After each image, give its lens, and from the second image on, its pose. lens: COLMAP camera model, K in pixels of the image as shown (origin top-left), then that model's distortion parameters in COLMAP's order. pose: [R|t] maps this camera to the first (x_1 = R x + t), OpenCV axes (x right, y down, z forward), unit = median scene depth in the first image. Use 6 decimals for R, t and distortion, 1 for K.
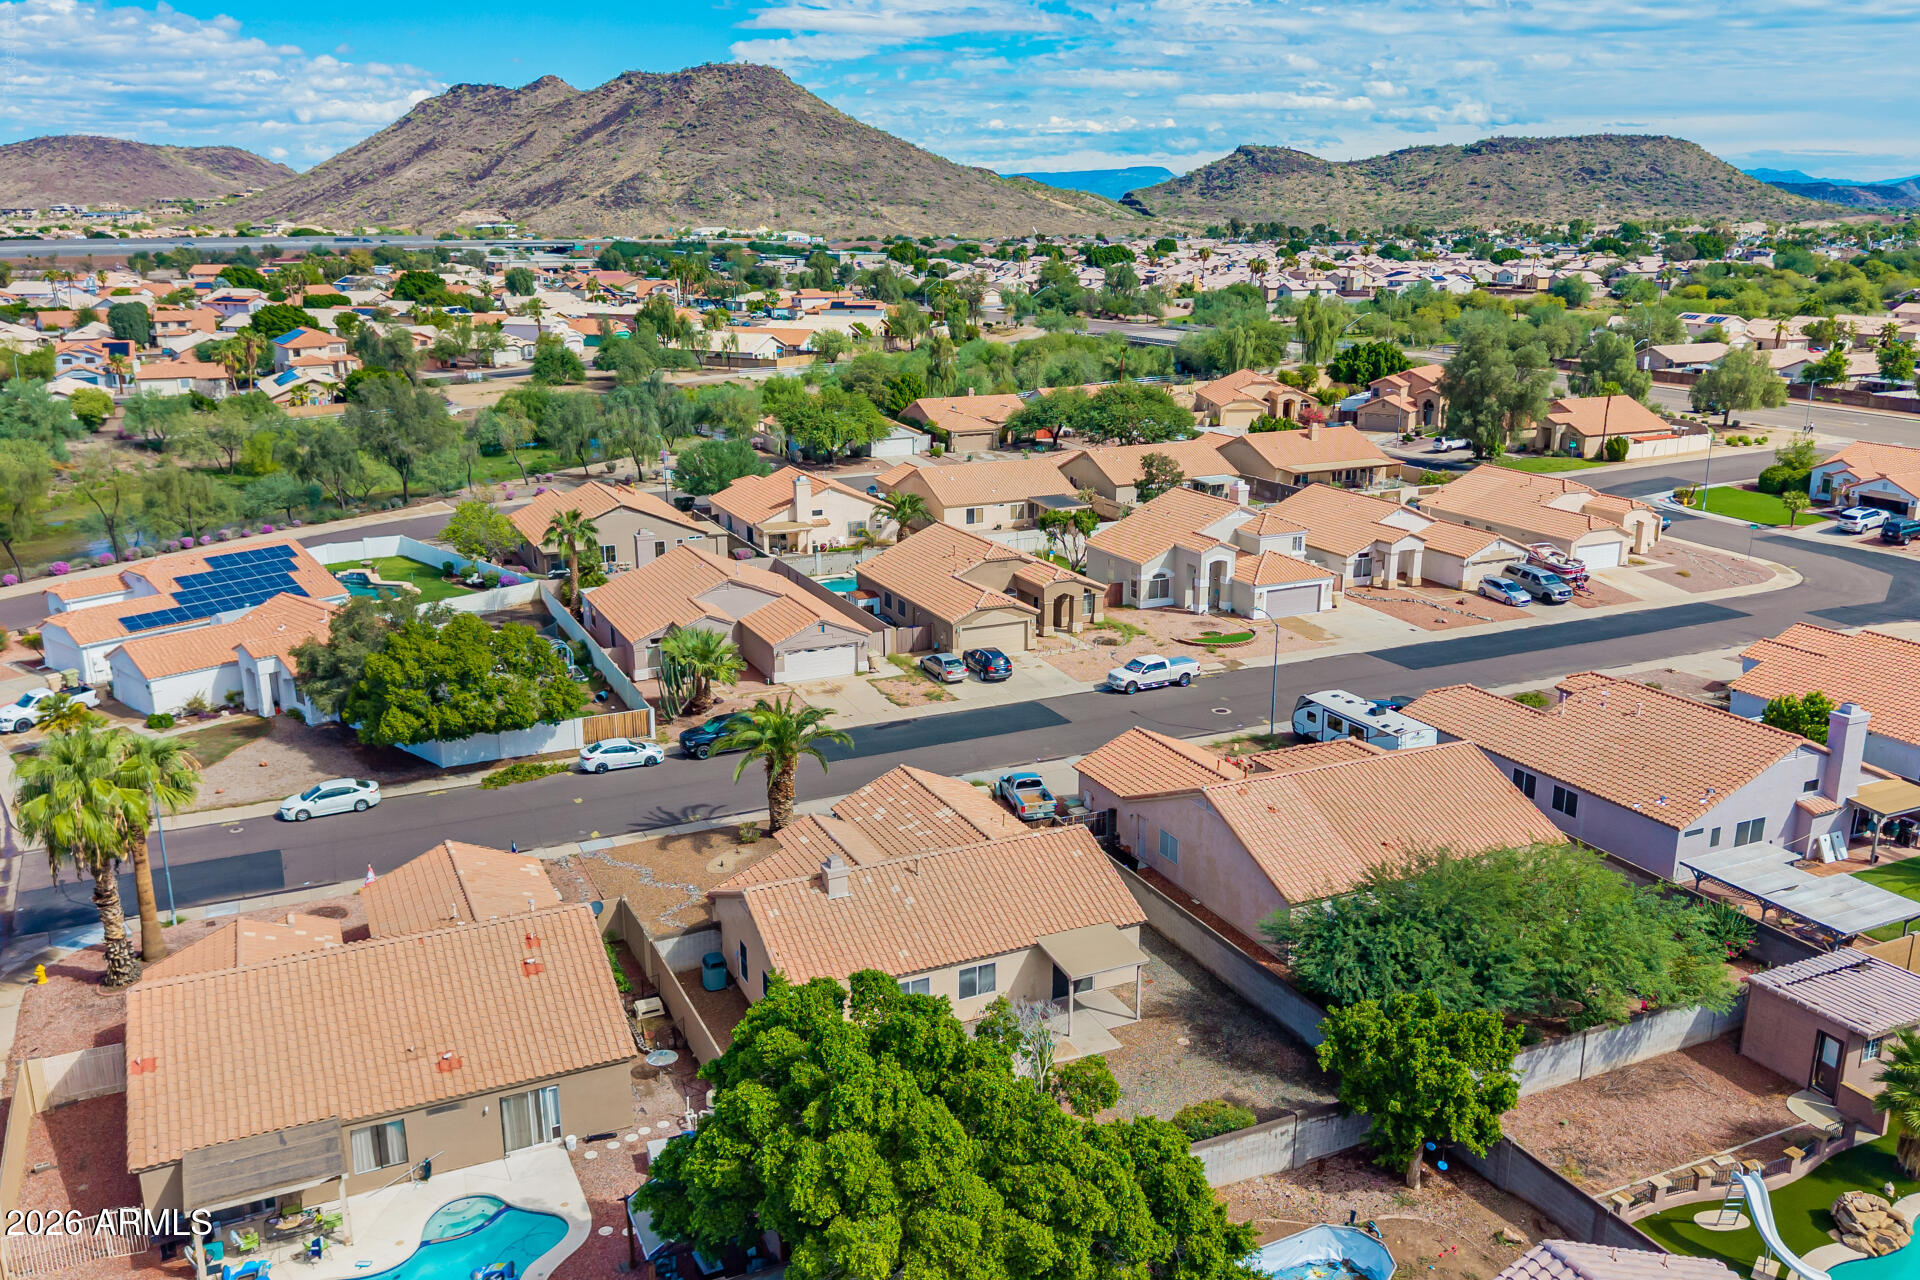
lens RADIAL K [[1549.6, 0, 964.4], [0, 1549.6, 634.5], [0, 0, 1]] dist [0.113349, -0.217362]
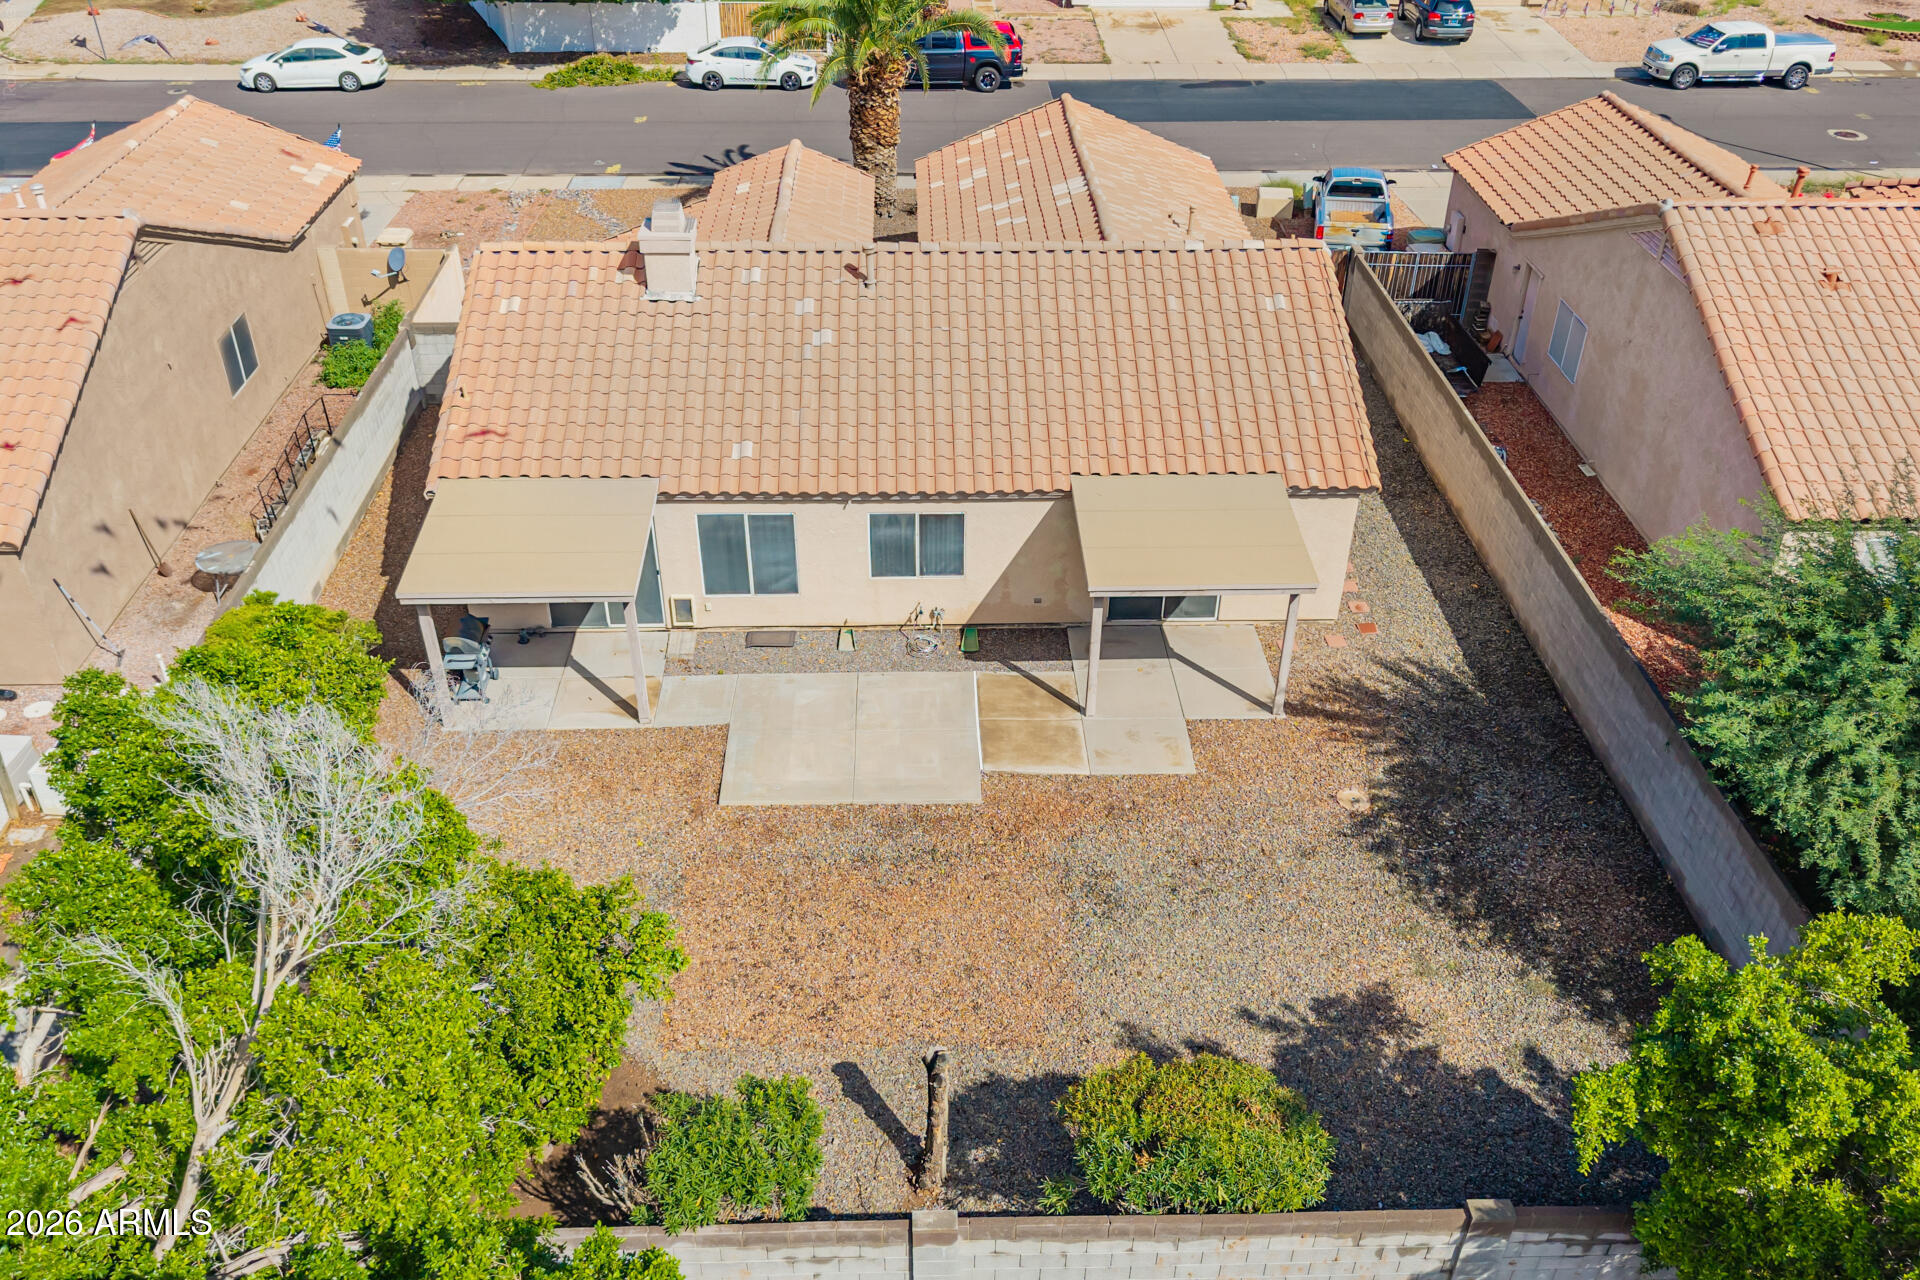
lens RADIAL K [[1550.3, 0, 966.0], [0, 1550.3, 642.0], [0, 0, 1]] dist [0.051339, -0.061963]
pose [[0.920519, 0.230080, -0.315764, 0.089779], [-0.113404, 0.930761, 0.347597, 0.053452], [0.373876, -0.284160, 0.882876, 0.342327]]
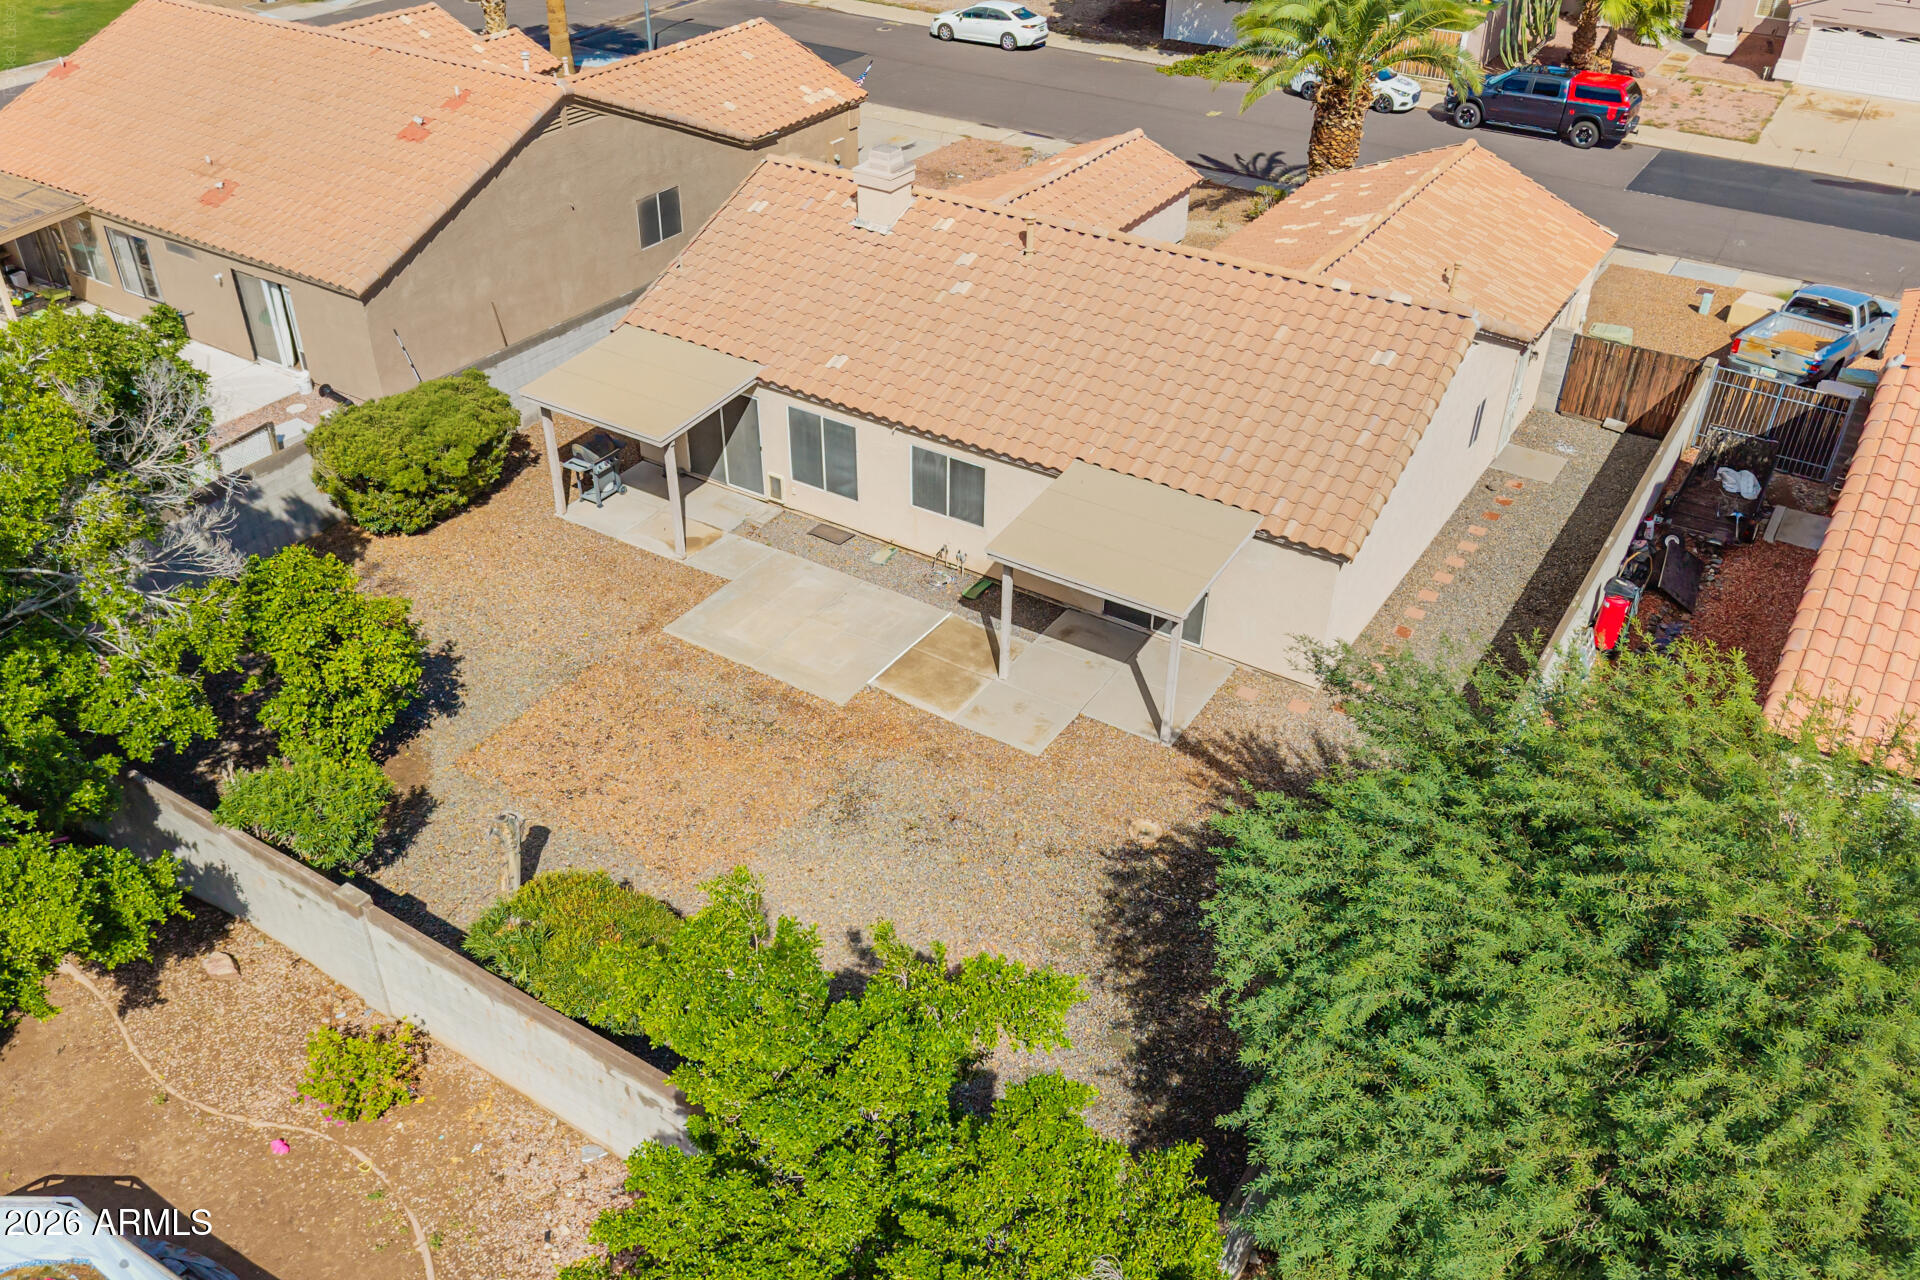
lens RADIAL K [[1549.6, 0, 964.4], [0, 1549.6, 634.5], [0, 0, 1]] dist [0.113349, -0.217362]
pose [[0.538994, 0.479999, -0.692160, 0.197073], [-0.237191, 0.874981, 0.422078, 0.034858], [0.808224, -0.063323, 0.585461, 0.403017]]
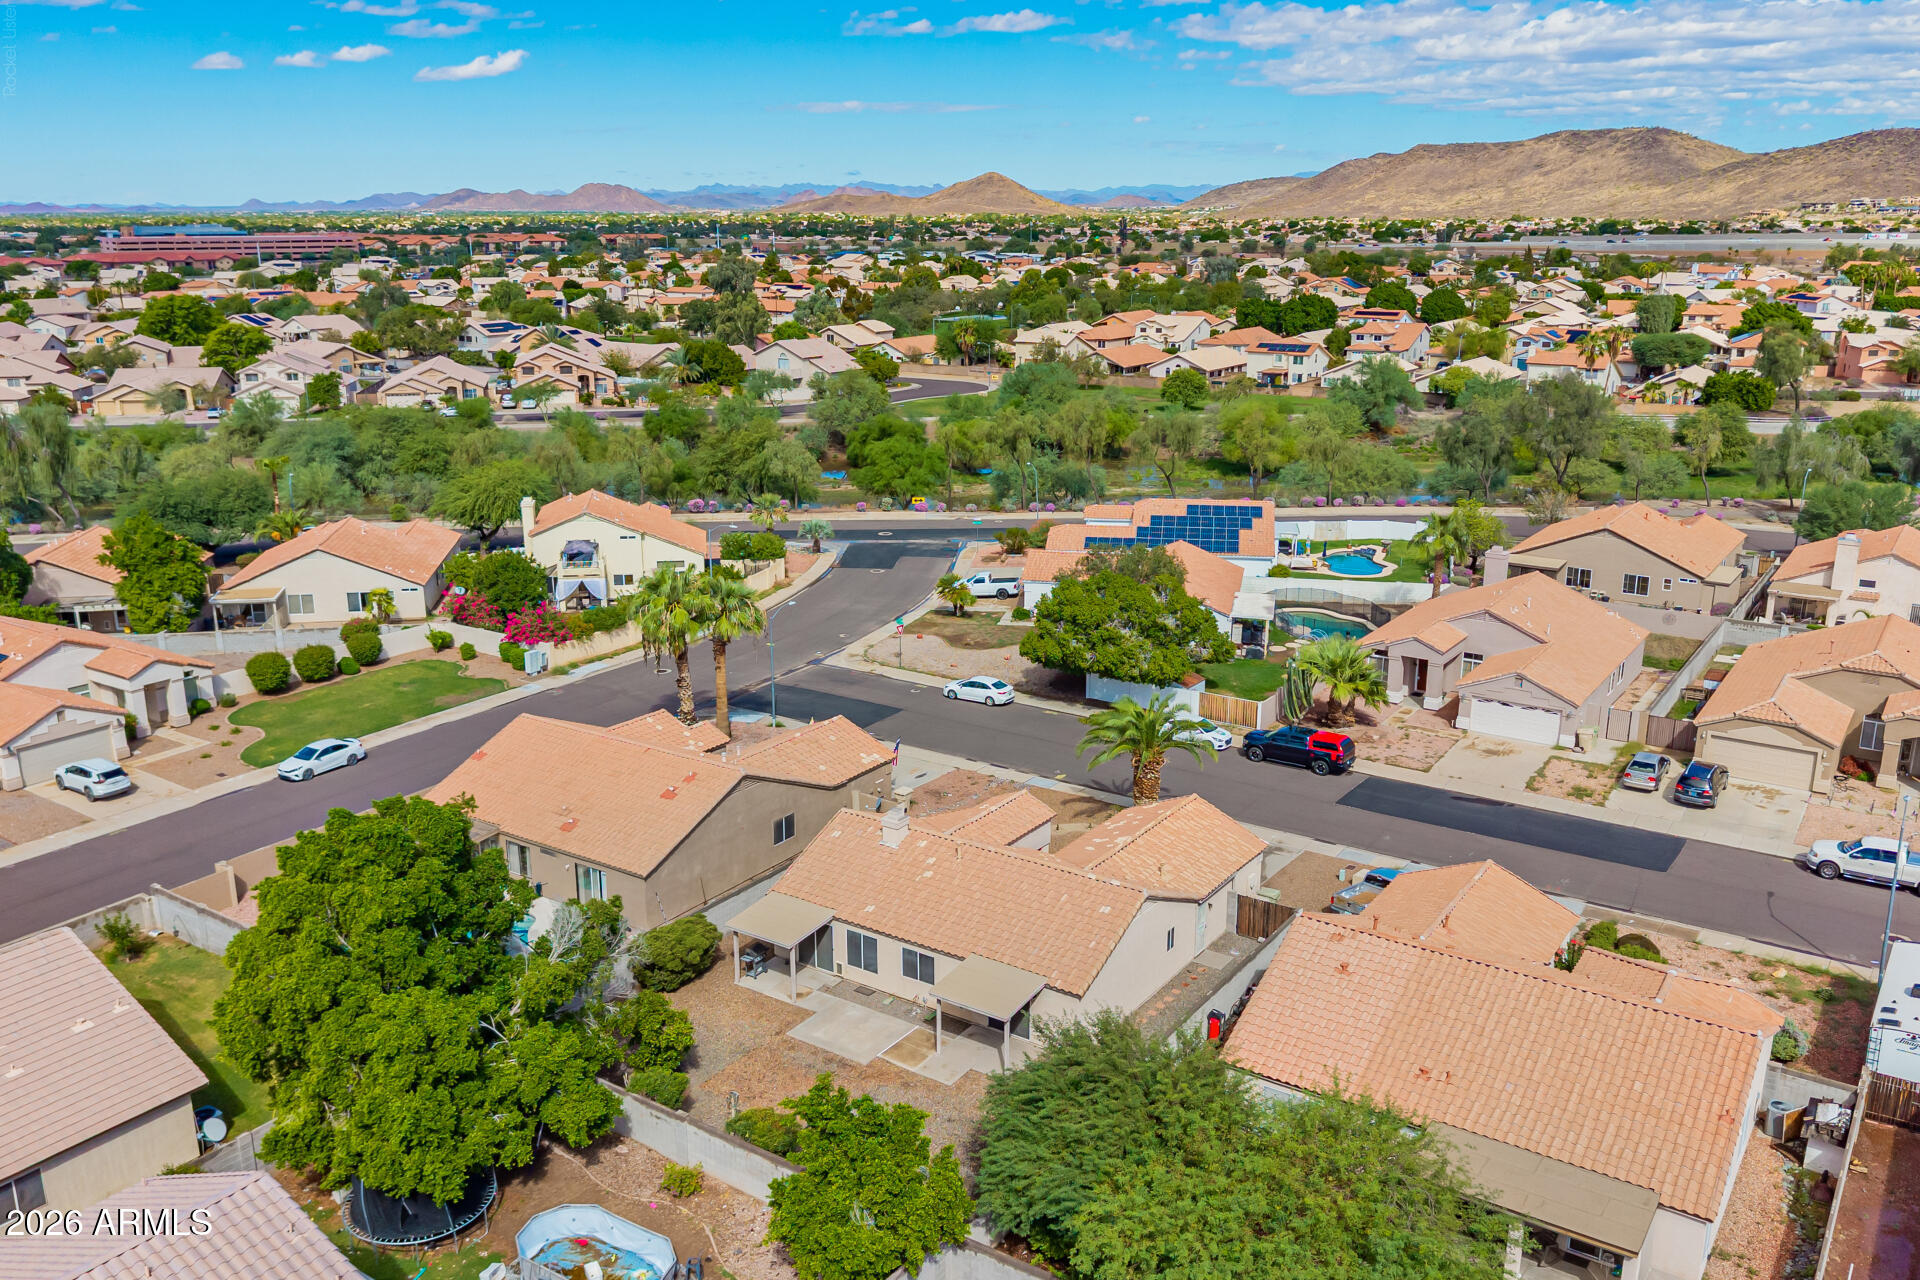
lens RADIAL K [[1549.6, 0, 964.4], [0, 1549.6, 634.5], [0, 0, 1]] dist [0.113349, -0.217362]
pose [[0.508666, 0.227586, -0.830339, 0.456258], [-0.224304, 0.966155, 0.127403, -0.069596], [0.831232, 0.121443, 0.542499, 0.245731]]
